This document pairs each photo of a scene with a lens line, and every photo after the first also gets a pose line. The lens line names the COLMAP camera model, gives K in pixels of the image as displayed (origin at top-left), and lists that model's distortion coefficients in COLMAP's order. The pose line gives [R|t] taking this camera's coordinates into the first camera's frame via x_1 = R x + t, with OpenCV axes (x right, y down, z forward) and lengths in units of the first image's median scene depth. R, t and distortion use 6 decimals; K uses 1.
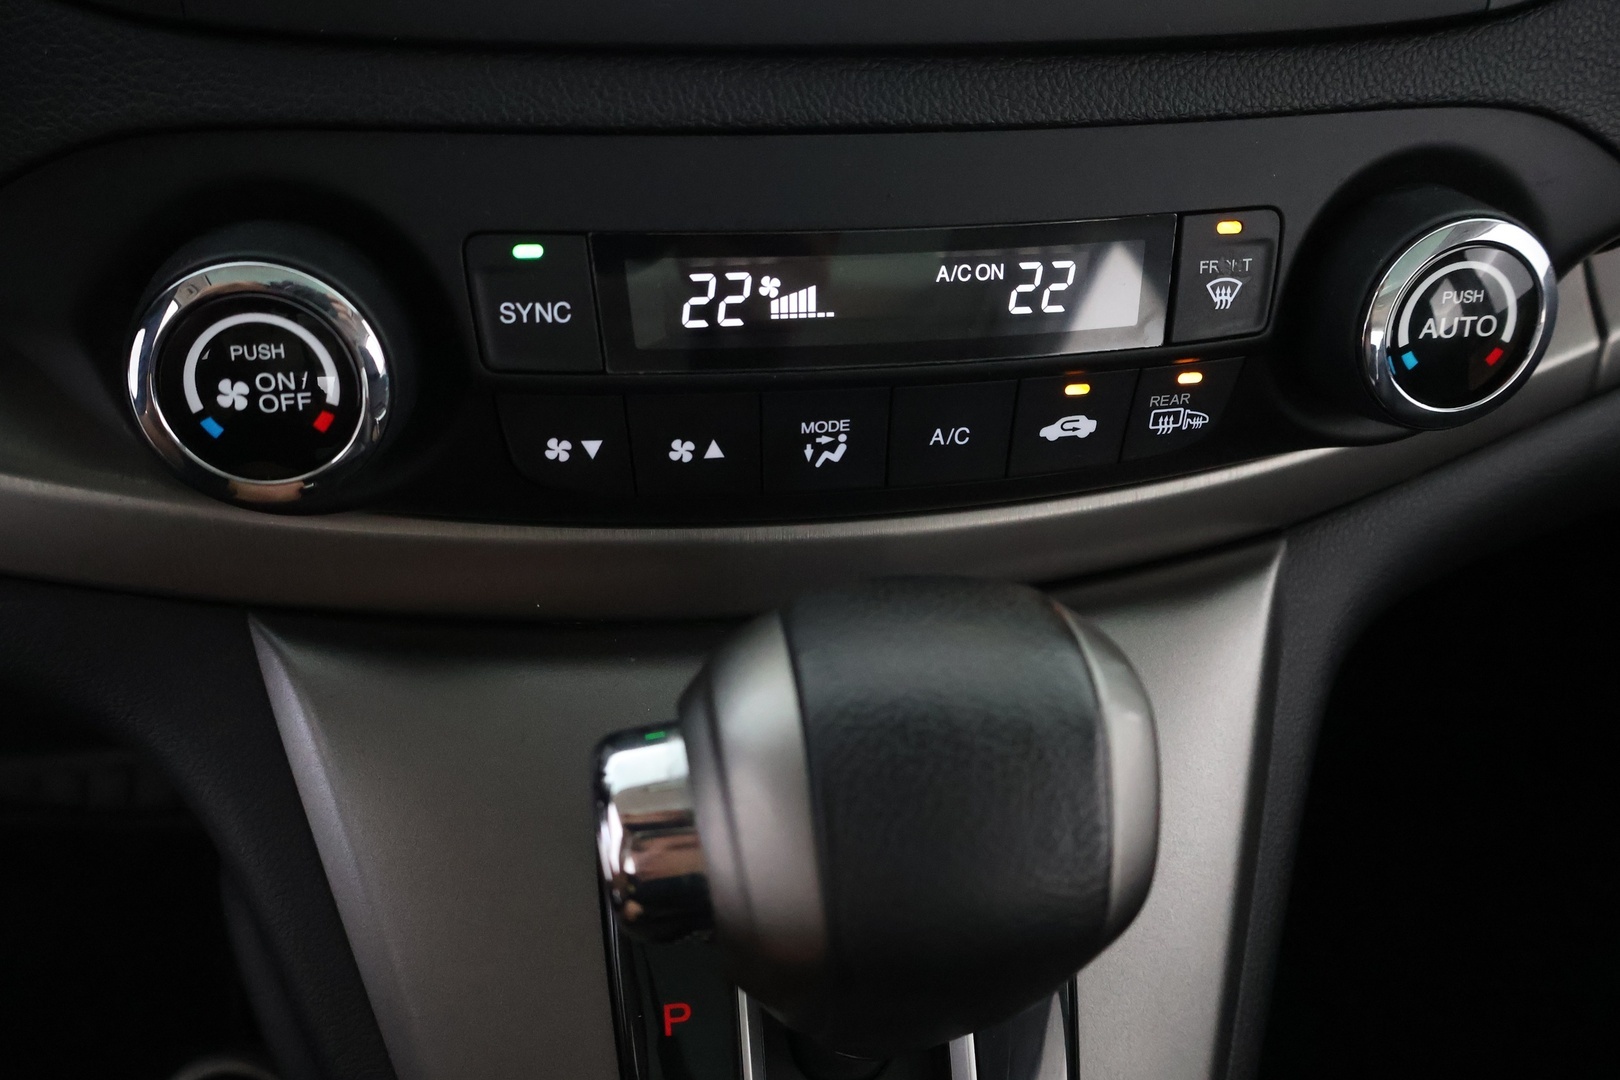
lens RADIAL K [[1354.8, 0, 796.3], [0, 1354.8, 538.9], [0, 0, 1]] dist [-0.000467, 0.015029]
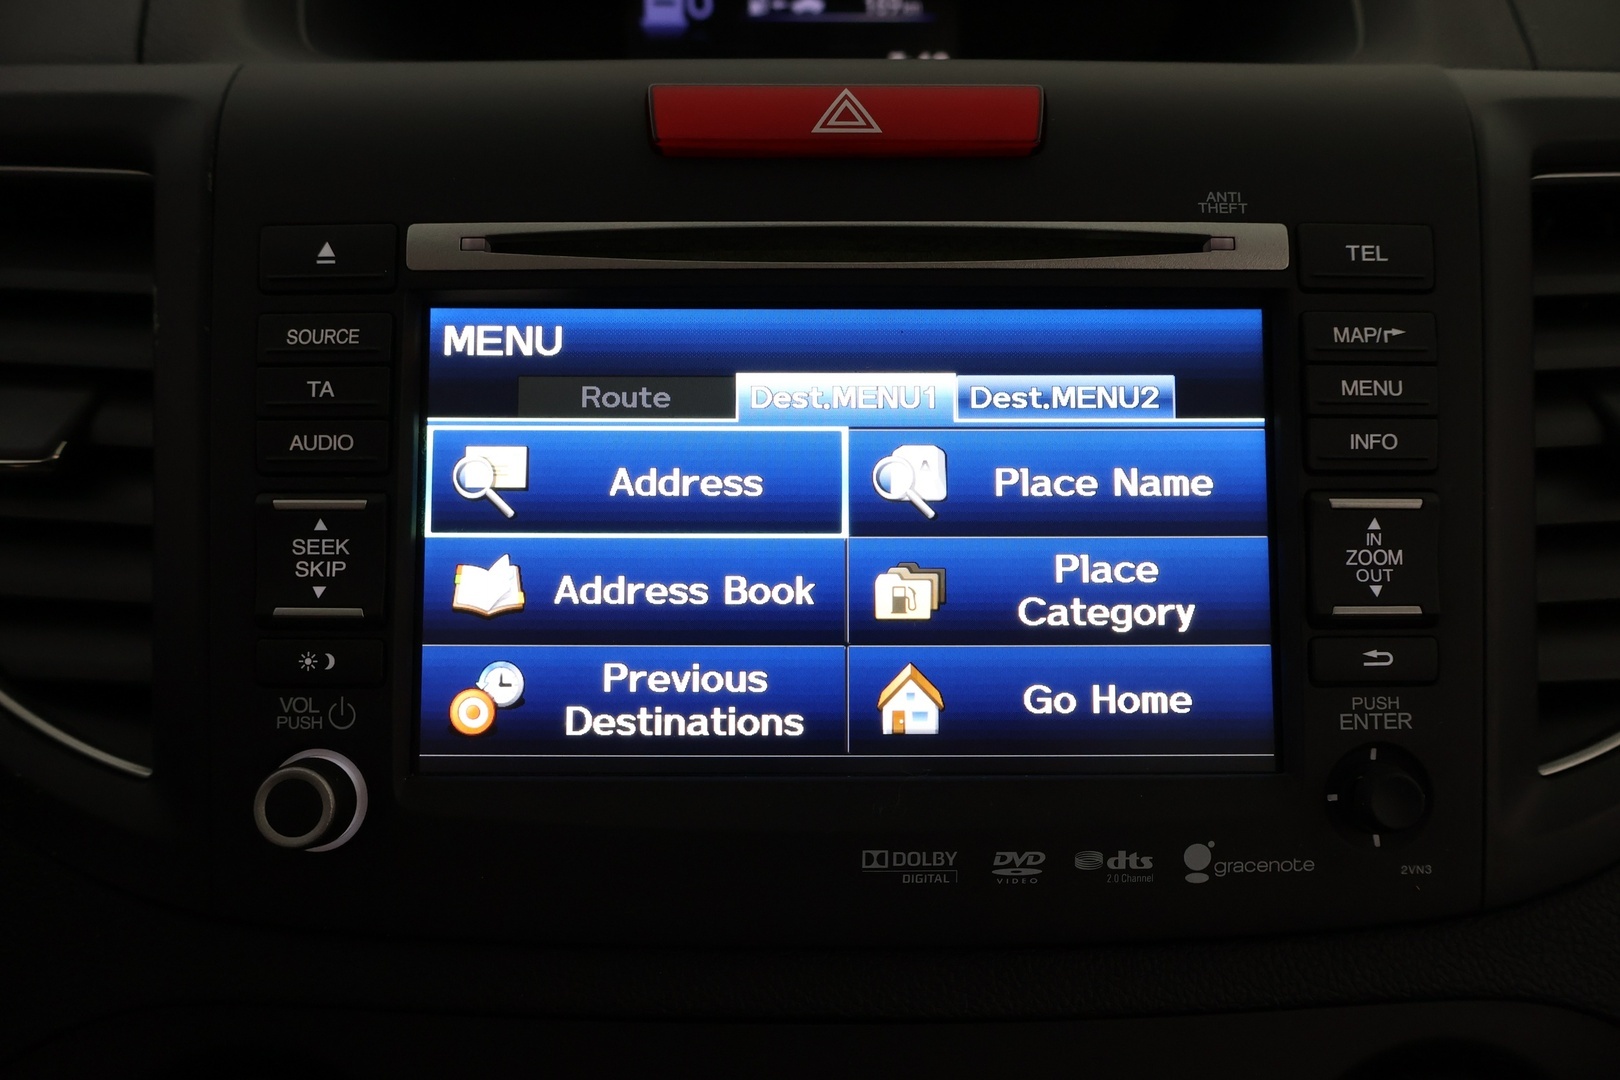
lens RADIAL K [[1354.8, 0, 807.6], [0, 1354.8, 512.3], [0, 0, 1]] dist [-0.000467, 0.015029]
pose [[0.983931, 0.024313, -0.176886, 0.204821], [-0.069257, 0.965091, -0.252591, -0.397862], [0.164570, 0.260782, 0.951267, -0.080701]]
